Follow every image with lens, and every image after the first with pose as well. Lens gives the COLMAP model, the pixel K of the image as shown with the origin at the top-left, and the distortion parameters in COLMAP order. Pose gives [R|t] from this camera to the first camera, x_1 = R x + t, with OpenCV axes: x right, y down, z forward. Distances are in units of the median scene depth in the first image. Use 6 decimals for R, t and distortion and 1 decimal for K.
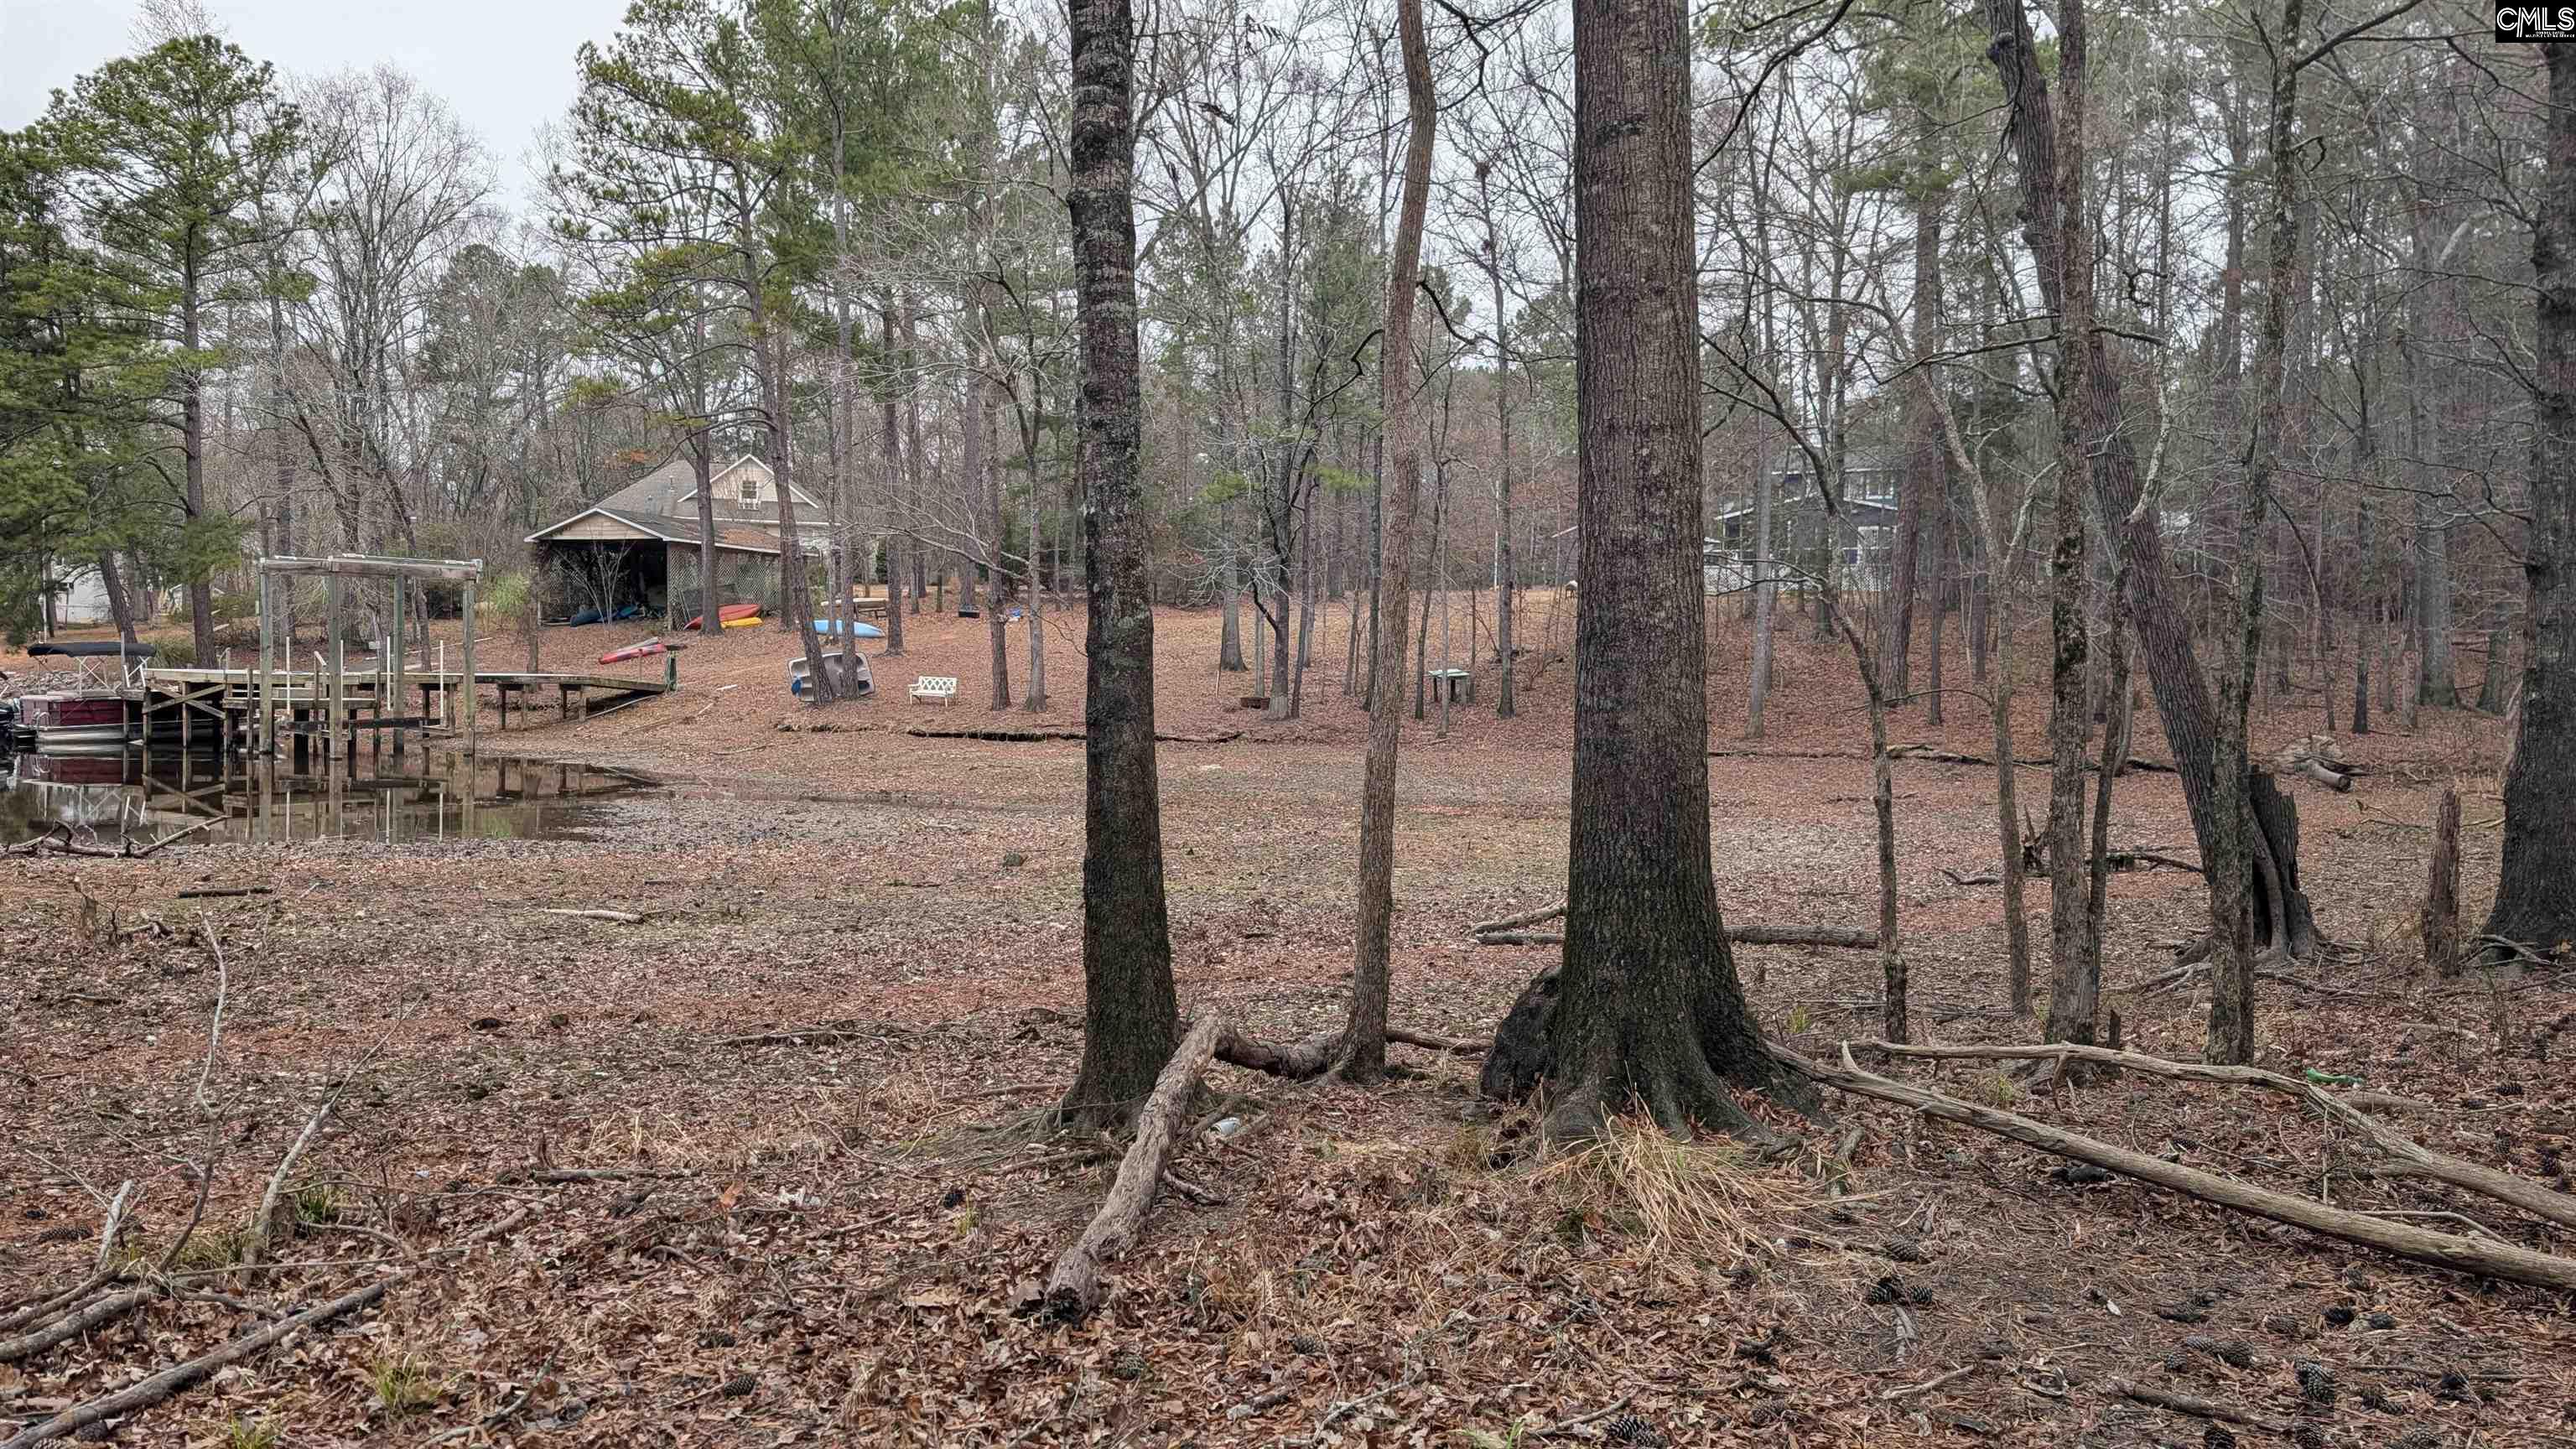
lens RADIAL K [[1923.5, 0, 1300.8], [0, 1923.5, 744.9], [0, 0, 1]] dist [0.024985, -0.014782]
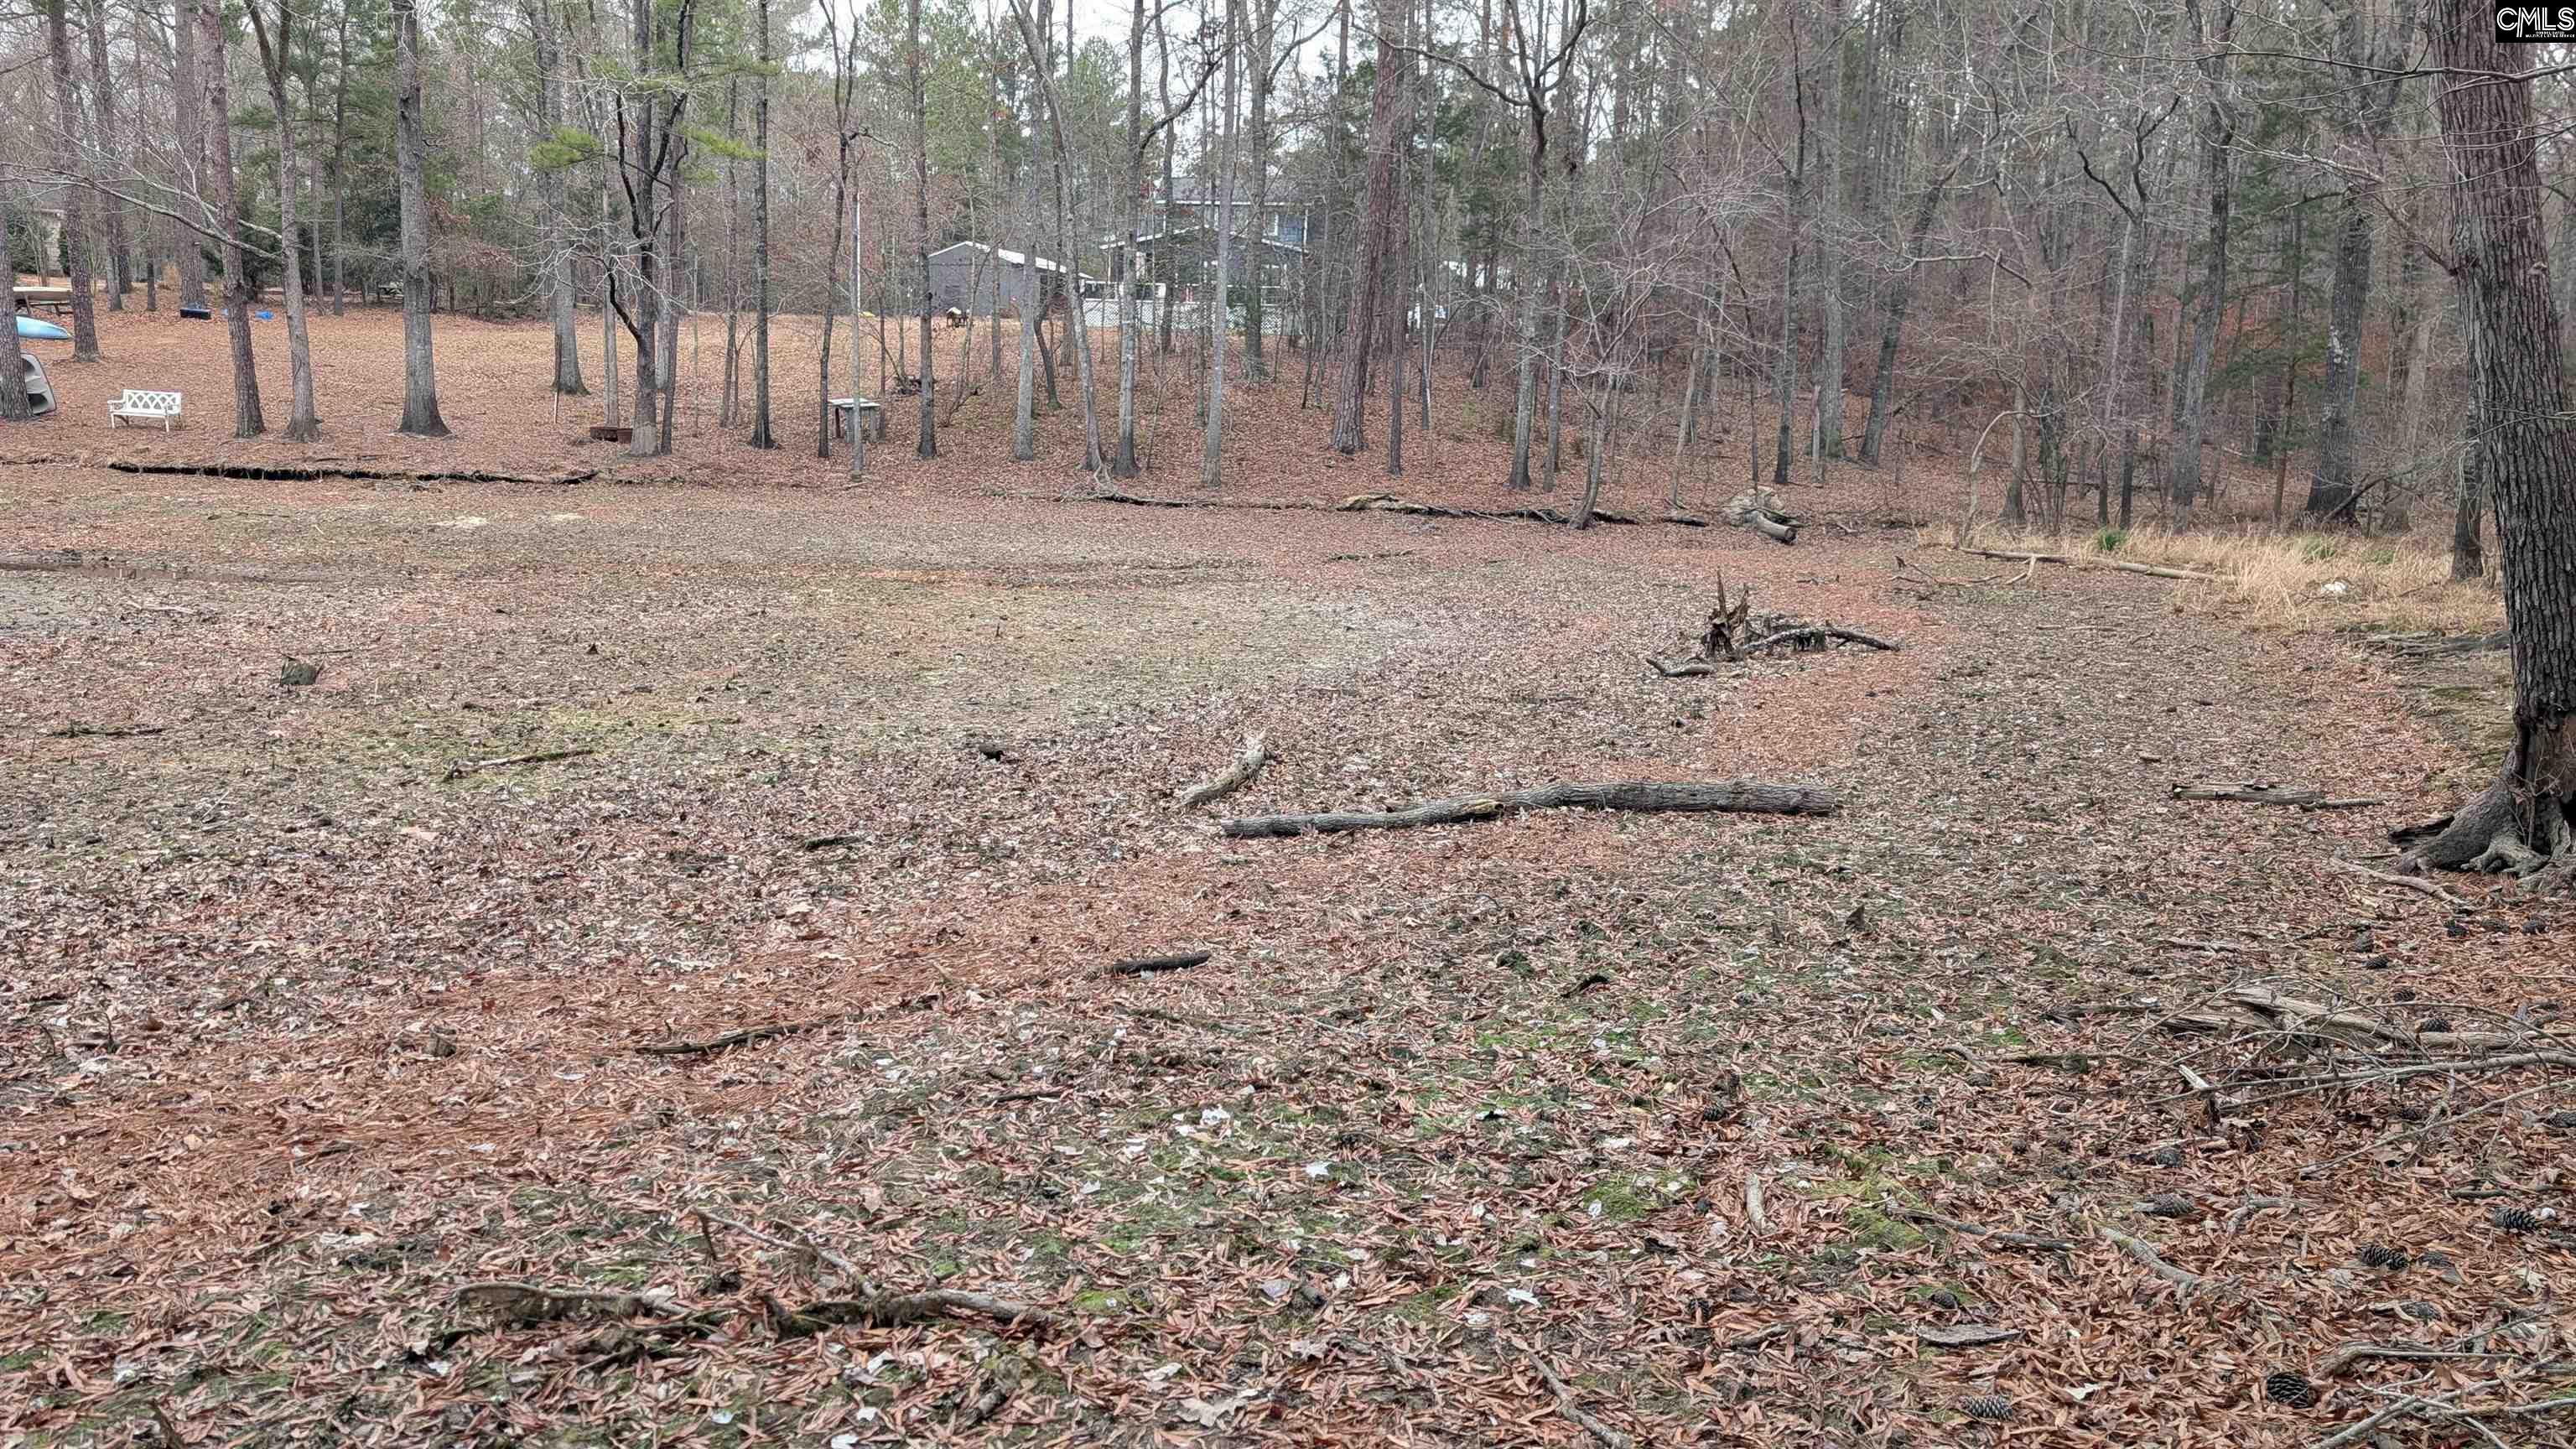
lens RADIAL K [[1848.4, 0, 1314.0], [0, 1848.4, 729.3], [0, 0, 1]] dist [-0.001544, -0.005129]
pose [[0.933961, -0.037968, 0.355353, -0.028732], [-0.008101, 0.991836, 0.127265, -0.000269], [-0.357284, -0.121740, 0.926028, 0.169769]]
